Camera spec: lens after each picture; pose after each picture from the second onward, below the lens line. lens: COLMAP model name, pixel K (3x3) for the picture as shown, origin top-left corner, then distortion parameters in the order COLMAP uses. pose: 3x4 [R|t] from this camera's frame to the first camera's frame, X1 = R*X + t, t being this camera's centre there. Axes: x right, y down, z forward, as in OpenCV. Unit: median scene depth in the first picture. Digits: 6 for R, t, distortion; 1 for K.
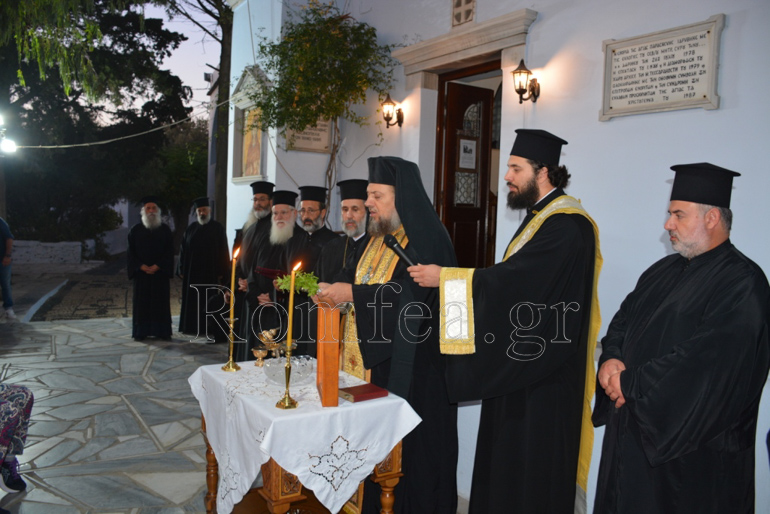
lens RADIAL K [[635.7, 0, 390.3], [0, 635.7, 257.0], [0, 0, 1]] dist [-0.125650, 0.117825]
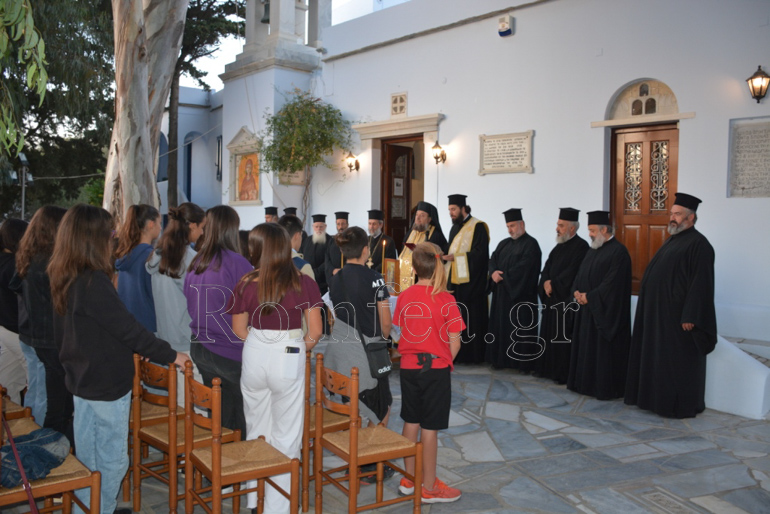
lens RADIAL K [[635.7, 0, 390.3], [0, 635.7, 257.0], [0, 0, 1]] dist [-0.125650, 0.117825]
pose [[0.979017, -0.035622, 0.200639, -0.237730], [0.037586, 0.999275, -0.005988, 0.028388], [-0.200280, 0.013403, 0.979647, -0.614490]]
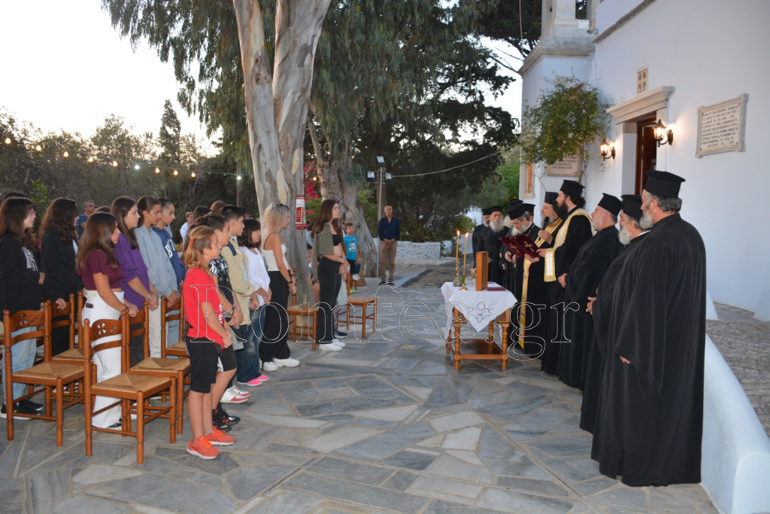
lens RADIAL K [[635.7, 0, 390.3], [0, 635.7, 257.0], [0, 0, 1]] dist [-0.125650, 0.117825]
pose [[0.846531, 0.016384, -0.532087, 0.356889], [-0.021617, 0.999760, -0.003606, 0.040353], [0.531900, 0.014555, 0.846682, -0.516045]]
